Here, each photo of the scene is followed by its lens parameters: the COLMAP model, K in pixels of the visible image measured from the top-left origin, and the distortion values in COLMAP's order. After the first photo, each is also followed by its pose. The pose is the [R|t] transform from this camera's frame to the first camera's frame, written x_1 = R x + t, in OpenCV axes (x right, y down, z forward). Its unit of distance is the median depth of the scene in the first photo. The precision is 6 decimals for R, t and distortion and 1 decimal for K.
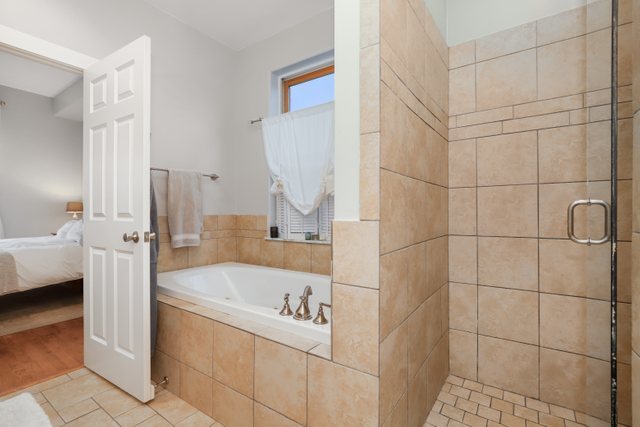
lens RADIAL K [[293.0, 0, 320.0], [0, 293.0, 213.5], [0, 0, 1]] dist [-0.002368, -0.000576]
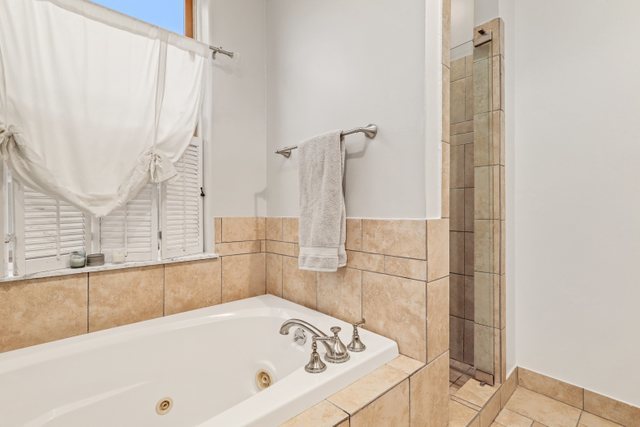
lens RADIAL K [[293.0, 0, 320.0], [0, 293.0, 213.5], [0, 0, 1]] dist [-0.002368, -0.000576]
pose [[0.216535, -0.006762, 0.976252, -0.451484], [0.005480, 0.999969, 0.005711, -0.001705], [-0.976260, 0.004113, 0.216565, 0.520550]]
